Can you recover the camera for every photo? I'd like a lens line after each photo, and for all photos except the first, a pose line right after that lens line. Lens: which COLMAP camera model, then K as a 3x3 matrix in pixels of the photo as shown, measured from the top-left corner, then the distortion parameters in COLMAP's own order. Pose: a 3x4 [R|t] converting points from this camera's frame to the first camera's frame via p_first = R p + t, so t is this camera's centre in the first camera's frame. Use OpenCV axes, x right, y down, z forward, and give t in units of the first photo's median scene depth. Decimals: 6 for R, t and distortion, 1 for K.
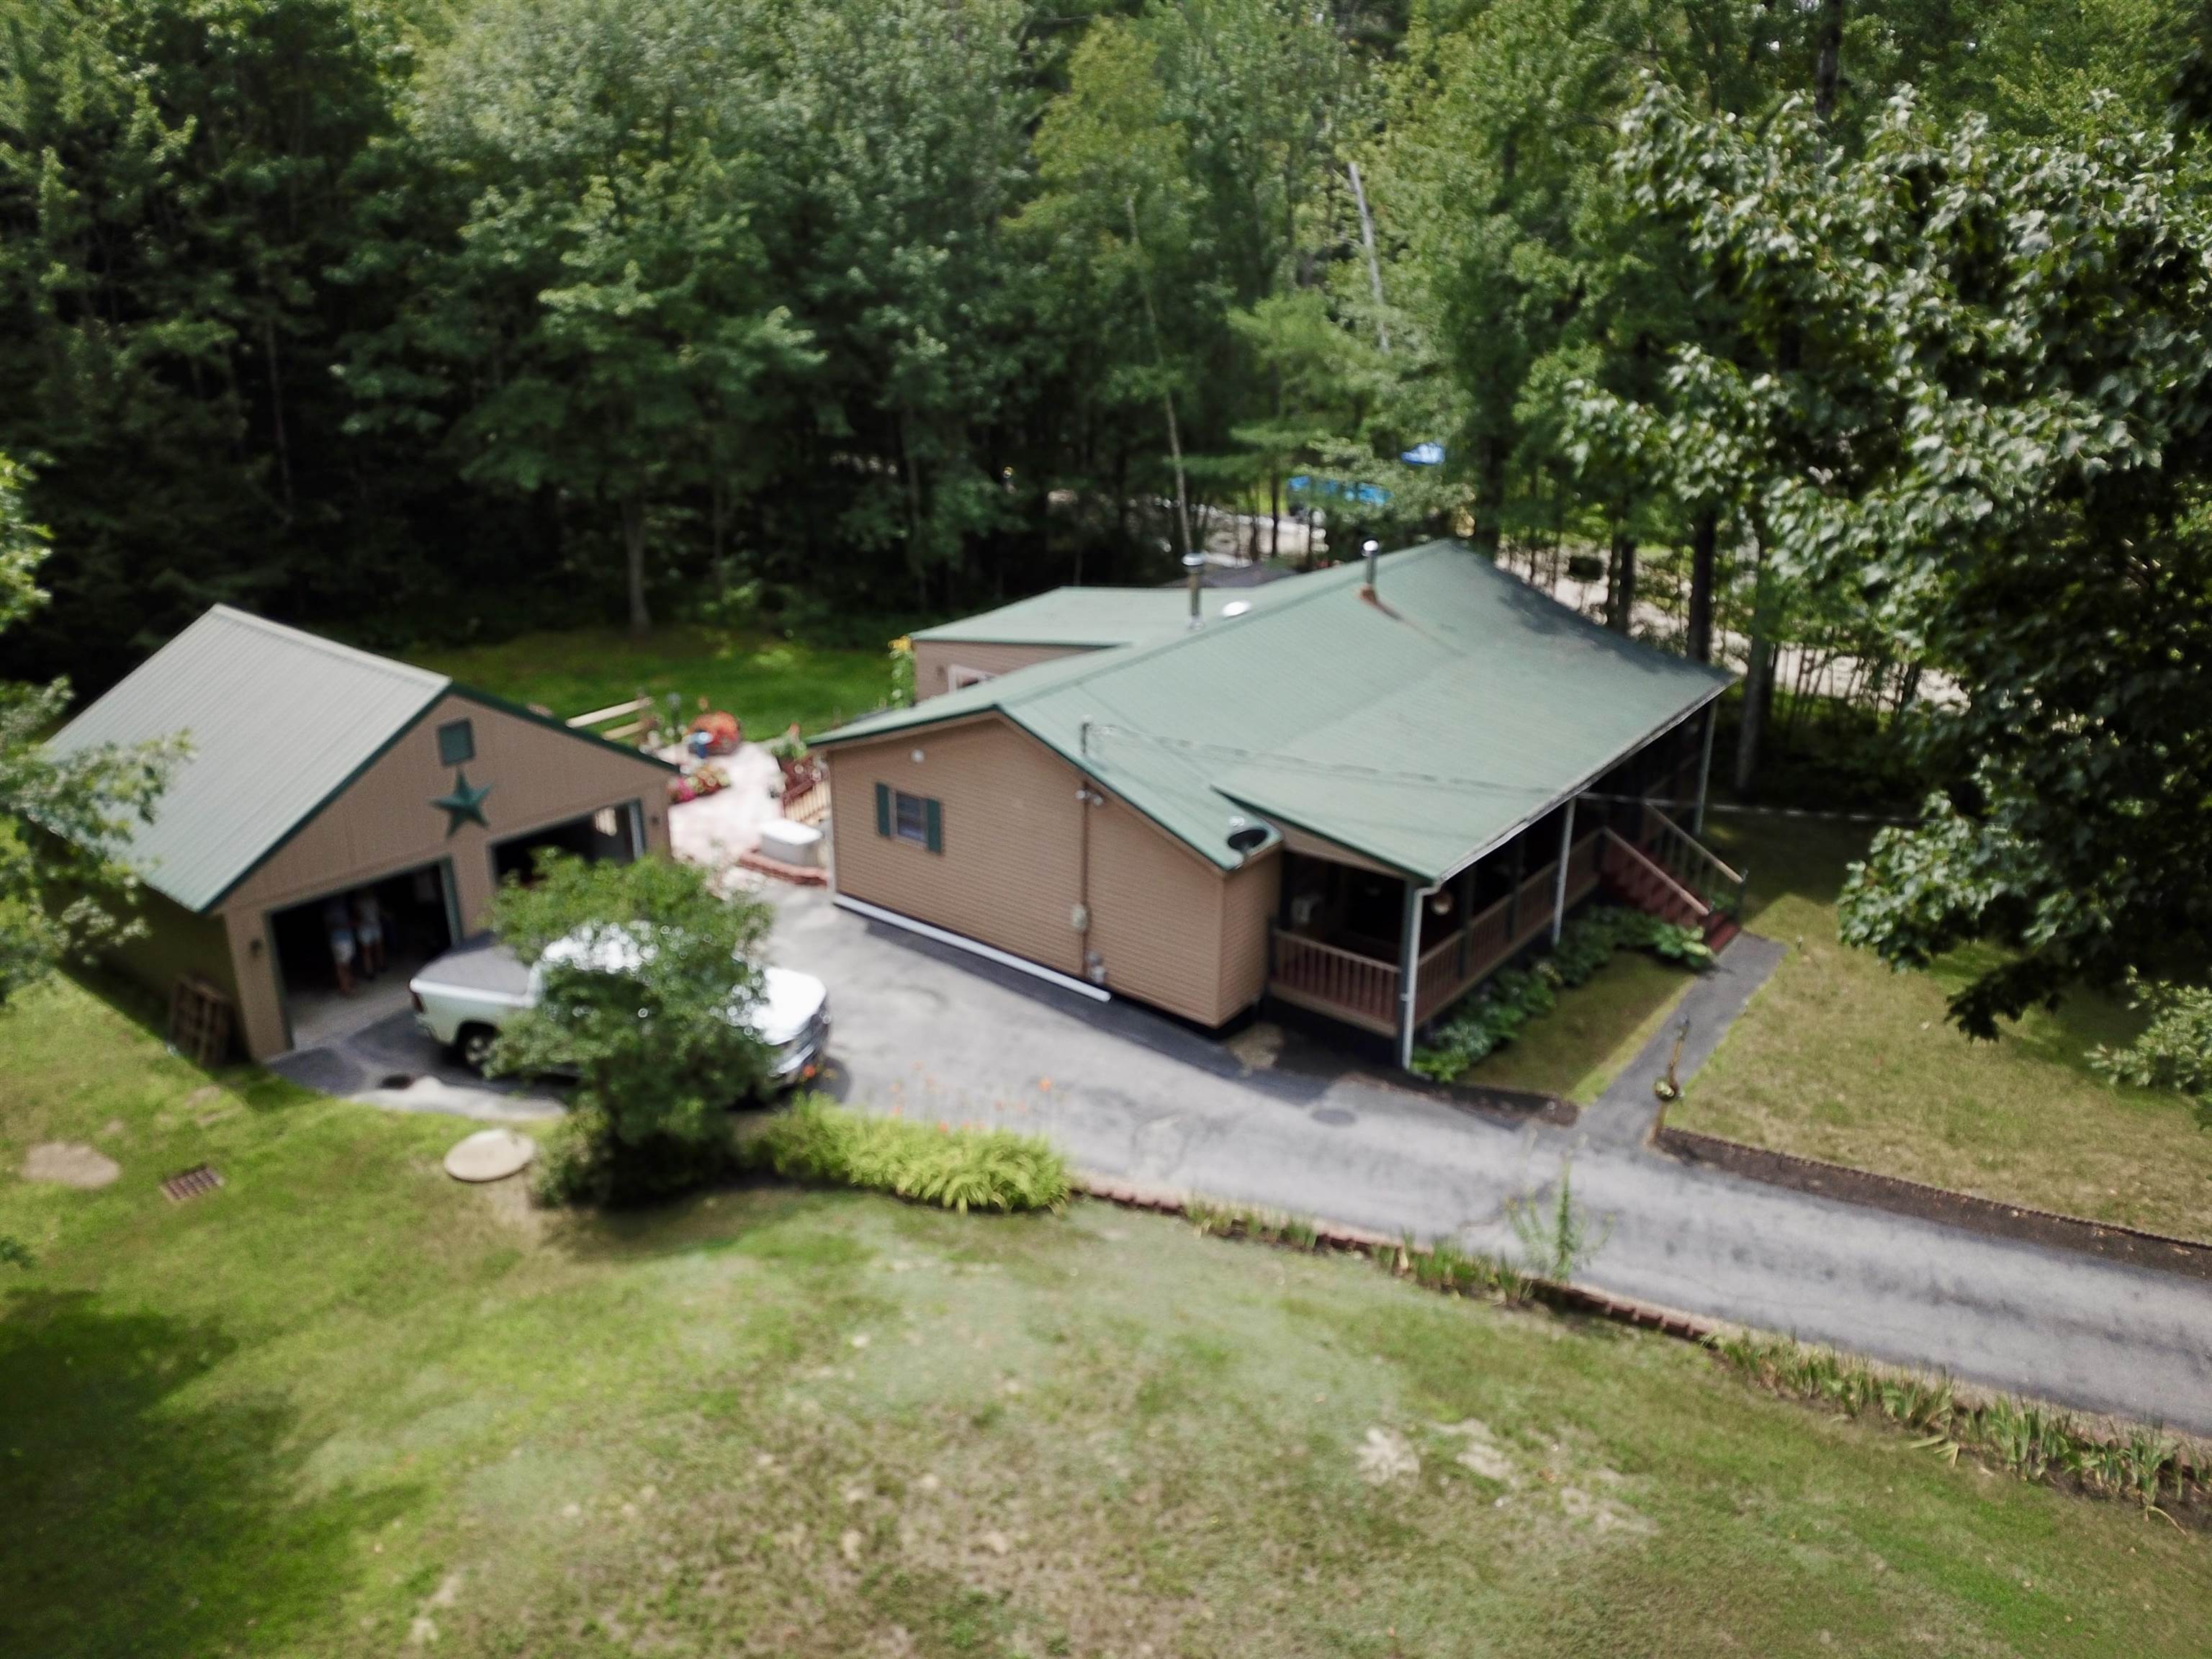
lens RADIAL K [[1660.2, 0, 1097.9], [0, 1660.2, 838.4], [0, 0, 1]] dist [0.031588, -0.019739]
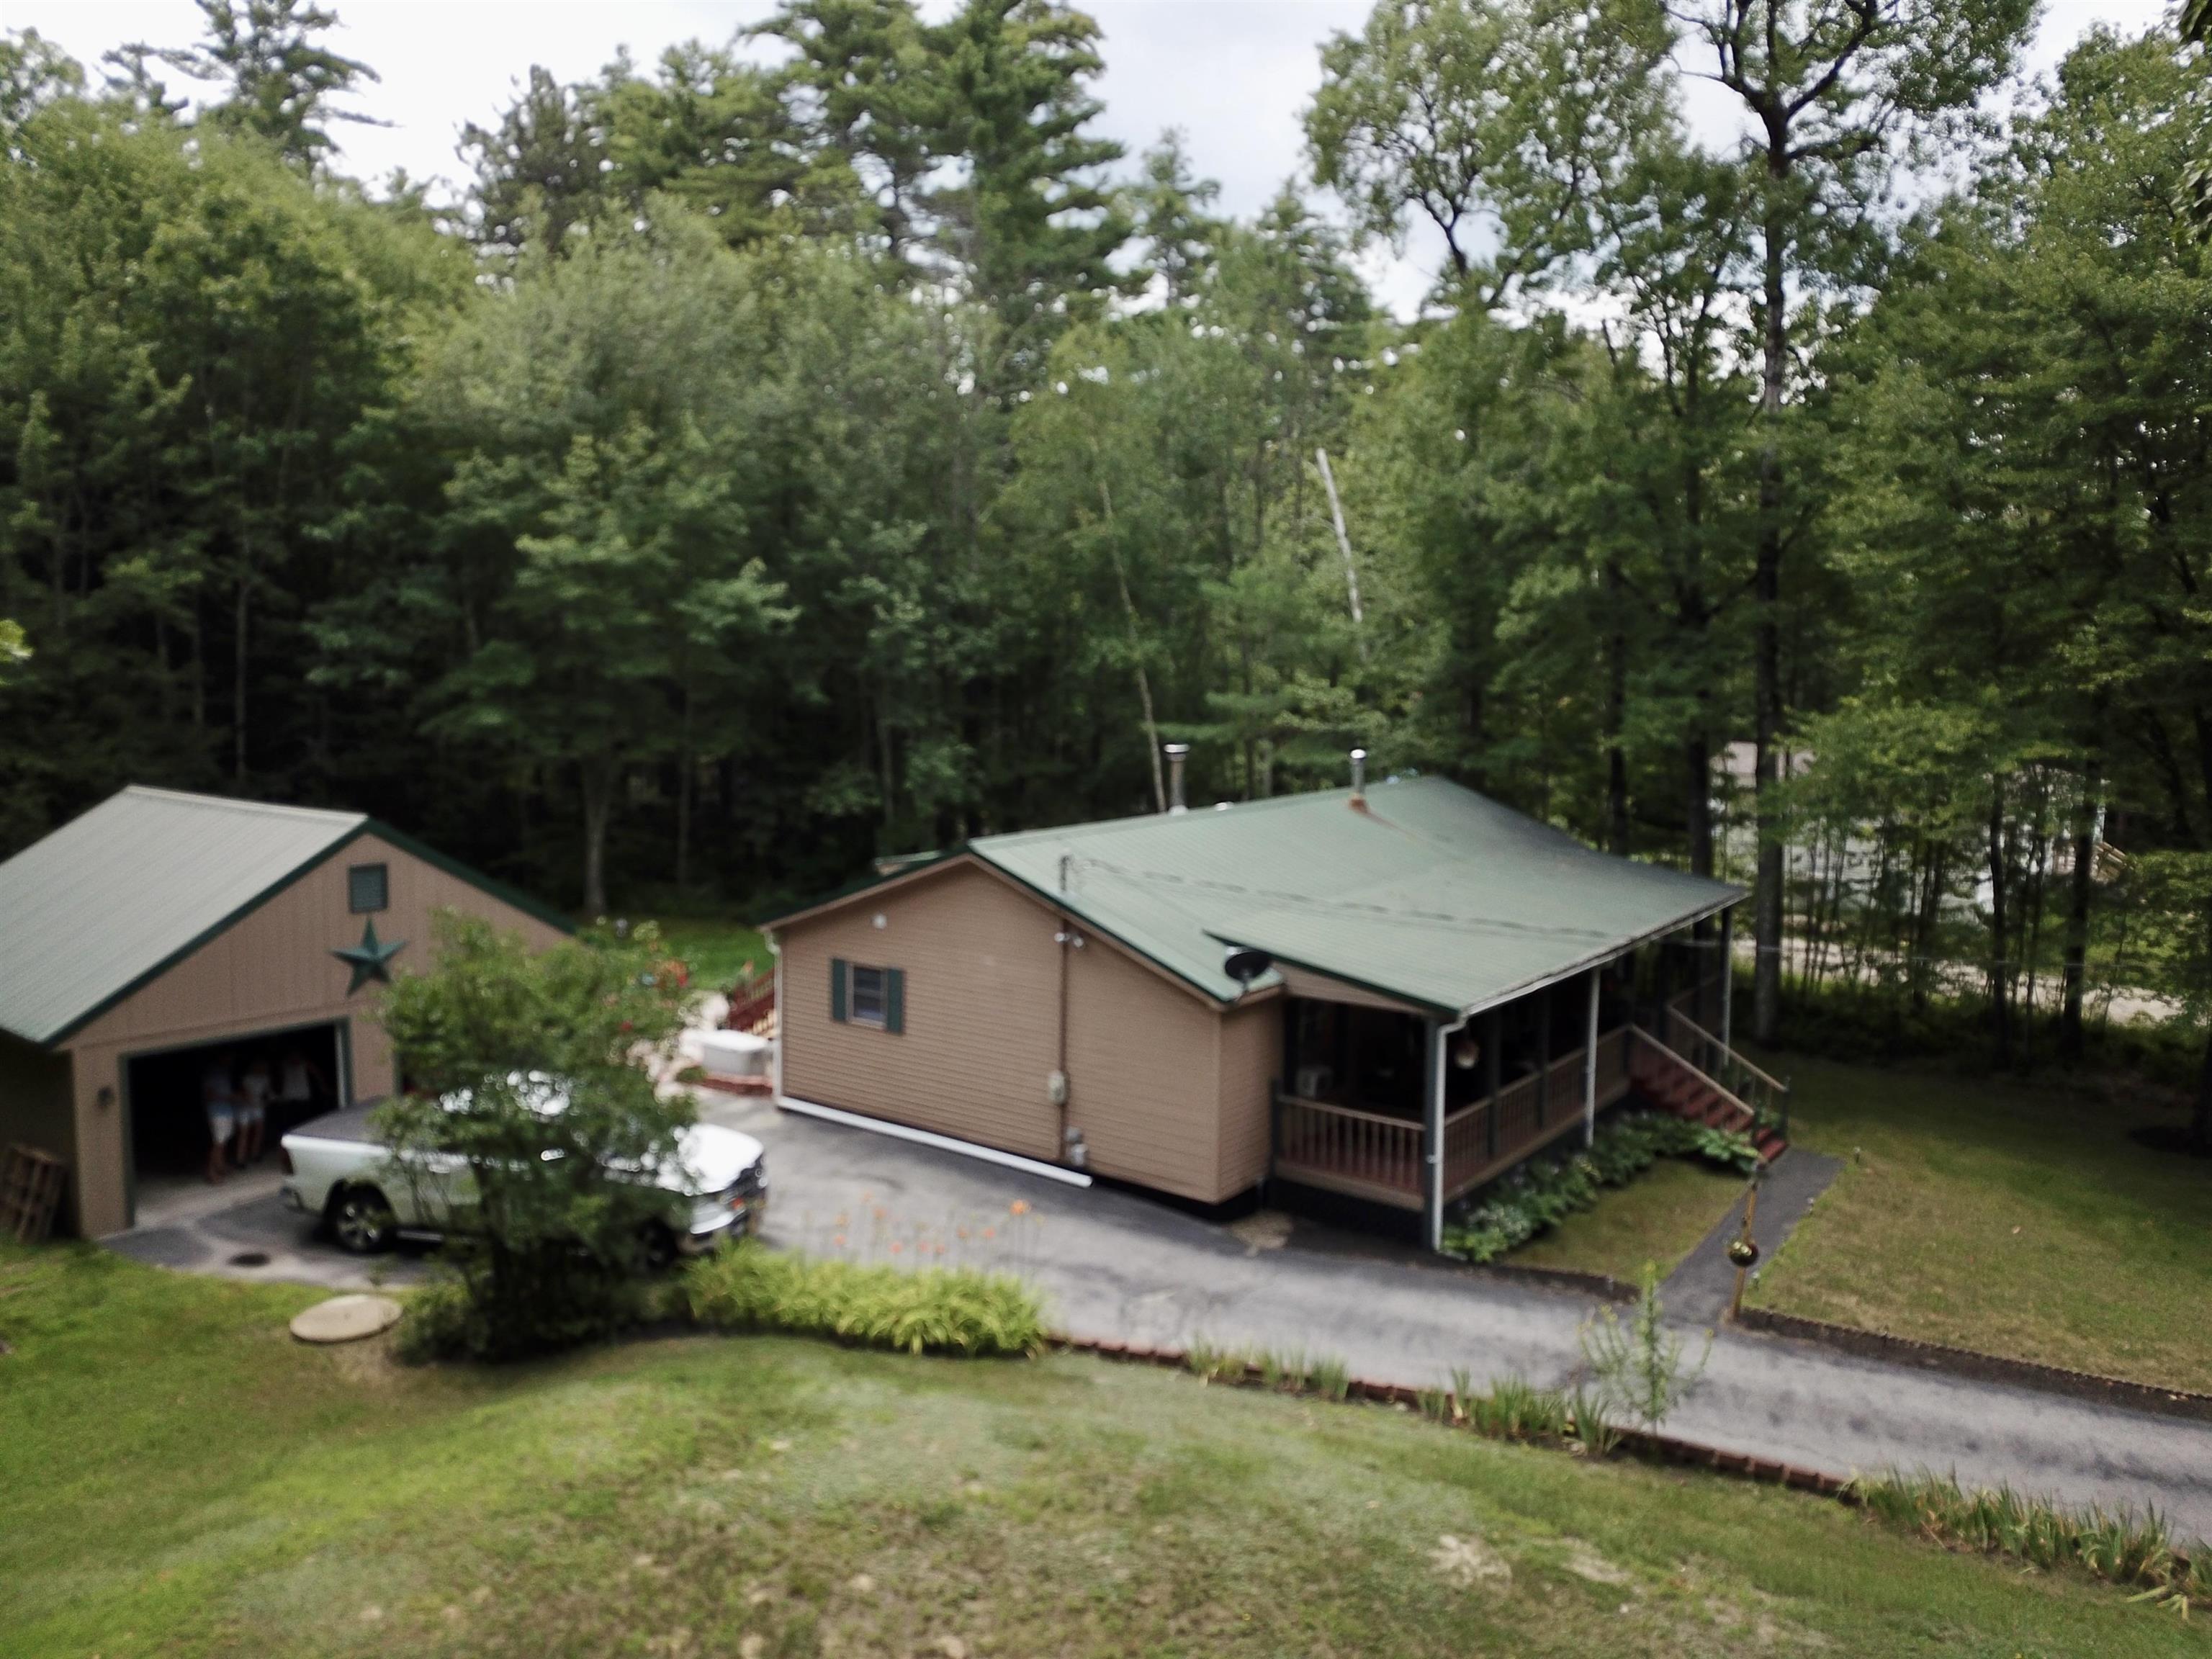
lens RADIAL K [[1660.2, 0, 1097.4], [0, 1660.2, 835.4], [0, 0, 1]] dist [0.031588, -0.019739]
pose [[0.999846, 0.000848, 0.017512, -0.005530], [0.003694, 0.966219, -0.257695, 0.155618], [-0.017140, 0.257720, 0.966068, 0.115795]]
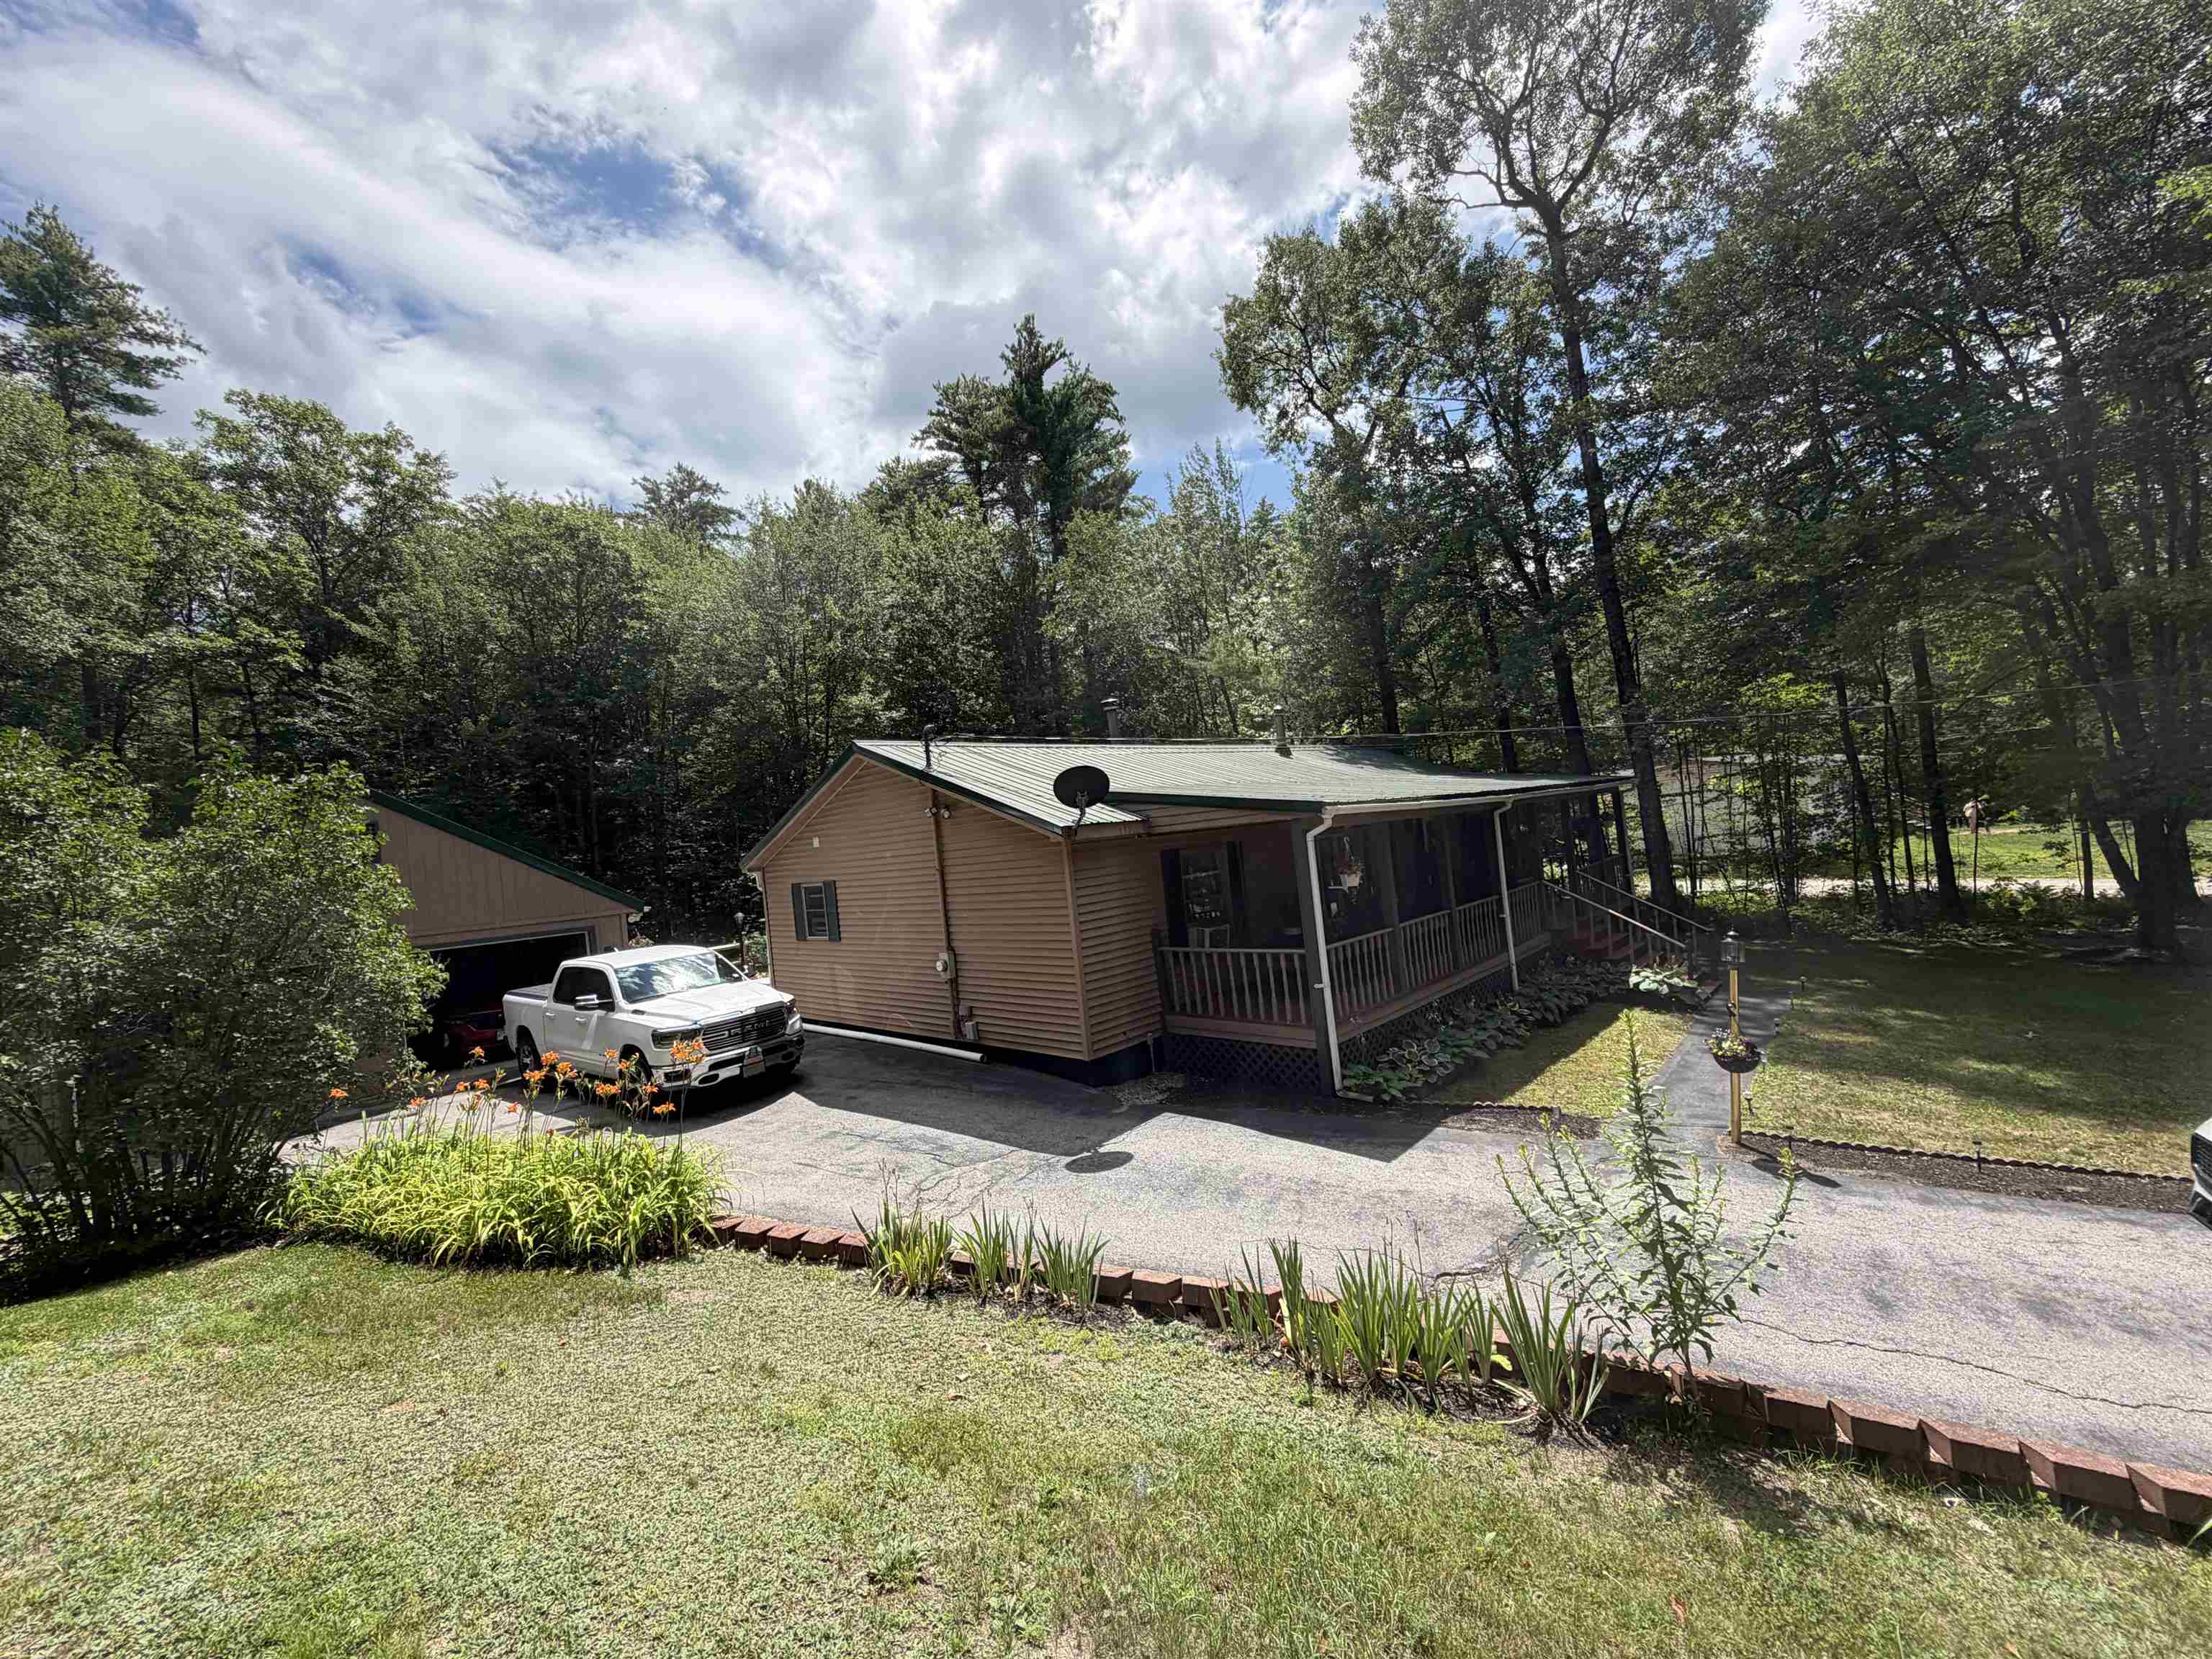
lens RADIAL K [[882.8, 0, 1101.8], [0, 882.8, 828.3], [0, 0, 1]] dist [0.000506, 0.001222]
pose [[0.986054, -0.113543, -0.121677, 0.144759], [0.059113, 0.922400, -0.381686, 0.176667], [0.155573, 0.369170, 0.916248, 0.588523]]
